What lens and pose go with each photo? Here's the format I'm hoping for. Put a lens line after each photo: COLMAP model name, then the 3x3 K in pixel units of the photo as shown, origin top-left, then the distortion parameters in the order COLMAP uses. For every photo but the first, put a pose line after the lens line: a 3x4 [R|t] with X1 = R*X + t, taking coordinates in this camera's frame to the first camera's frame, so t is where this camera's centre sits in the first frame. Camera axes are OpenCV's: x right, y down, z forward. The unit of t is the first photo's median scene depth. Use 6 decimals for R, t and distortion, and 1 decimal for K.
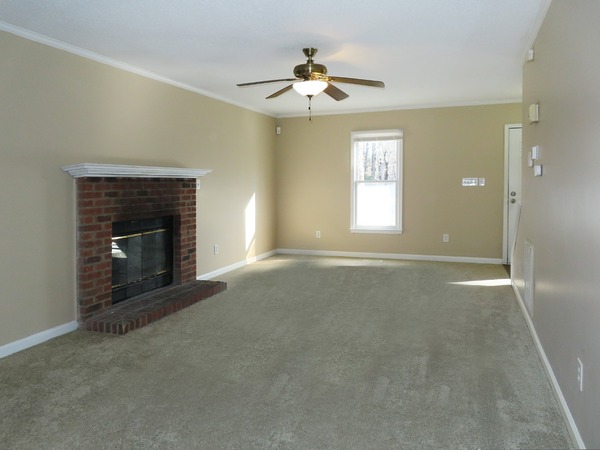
lens RADIAL K [[444.2, 0, 300.0], [0, 444.2, 225.0], [0, 0, 1]] dist [-0.002157, 0.000010]
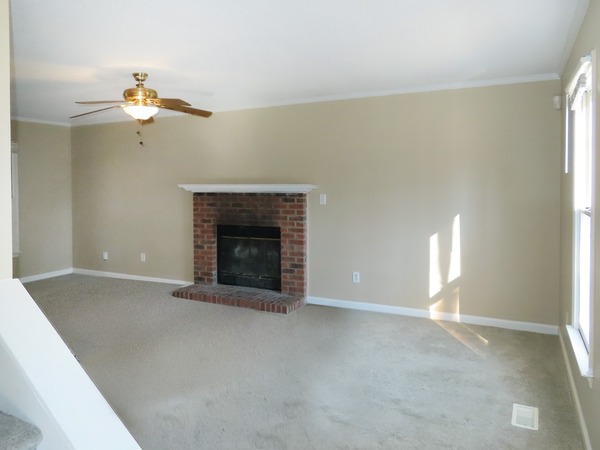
lens RADIAL K [[444.2, 0, 300.0], [0, 444.2, 225.0], [0, 0, 1]] dist [-0.002157, 0.000010]
pose [[-0.097633, 0.093097, -0.990859, 0.827019], [-0.093819, 0.990320, 0.102291, -0.152470], [0.990790, 0.102949, -0.087954, 1.224681]]
